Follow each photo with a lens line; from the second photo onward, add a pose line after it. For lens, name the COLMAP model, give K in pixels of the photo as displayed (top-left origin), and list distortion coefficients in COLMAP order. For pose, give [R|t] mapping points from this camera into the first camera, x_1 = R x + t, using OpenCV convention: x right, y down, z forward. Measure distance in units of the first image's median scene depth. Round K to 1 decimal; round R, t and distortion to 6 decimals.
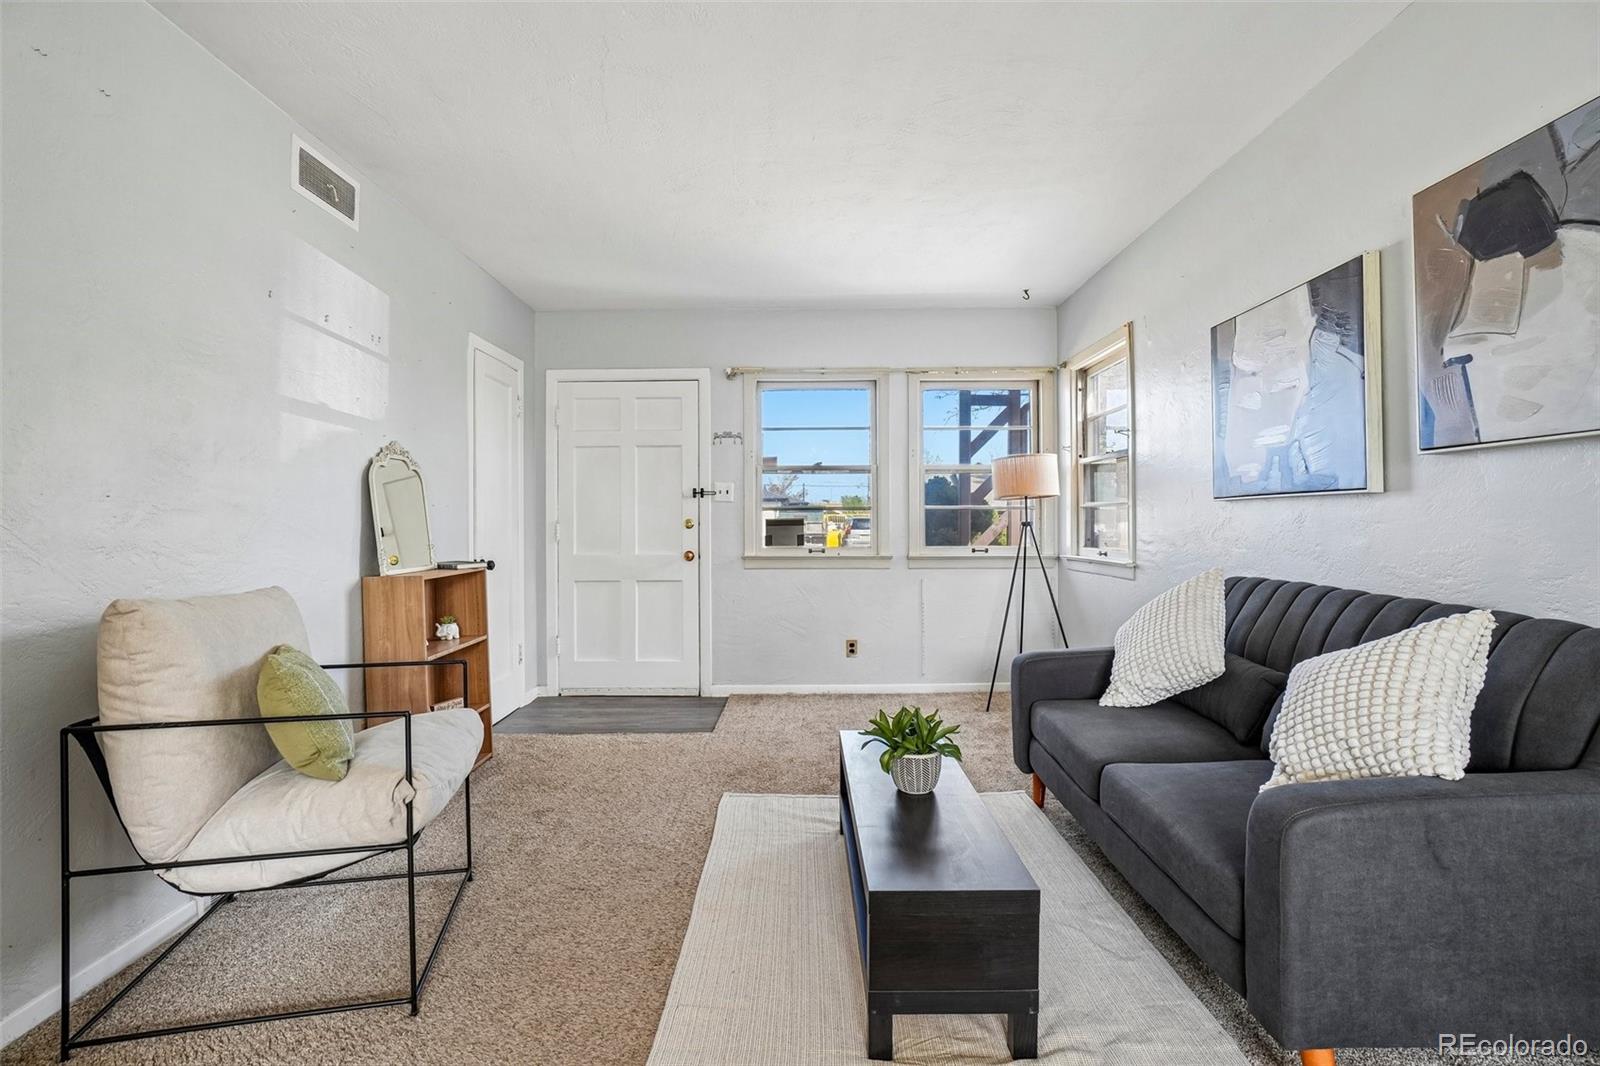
lens RADIAL K [[765.9, 0, 799.8], [0, 765.9, 523.9], [0, 0, 1]] dist [-0.048357, 0.017487]
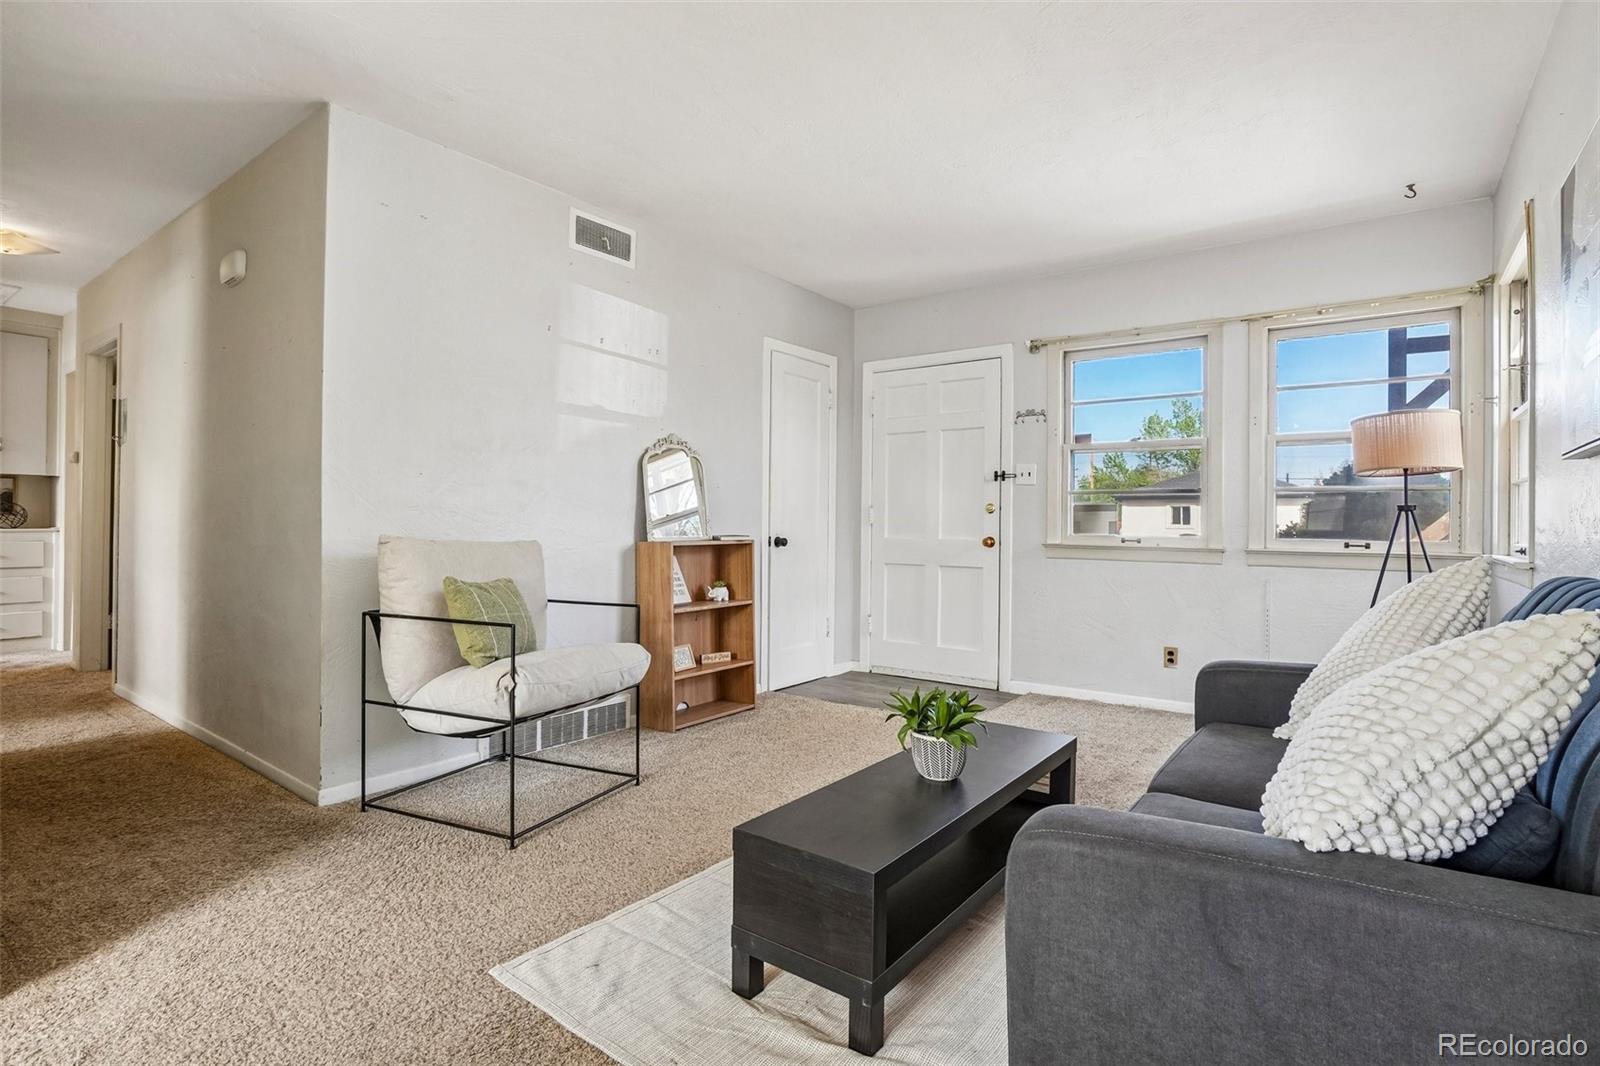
lens RADIAL K [[799.1, 0, 789.3], [0, 799.1, 520.3], [0, 0, 1]] dist [-0.050337, 0.018922]
pose [[0.798638, 0.011188, -0.601708, 0.271815], [-0.014454, 0.999895, -0.000593, 0.020159], [0.601638, 0.009171, 0.798716, 0.057183]]
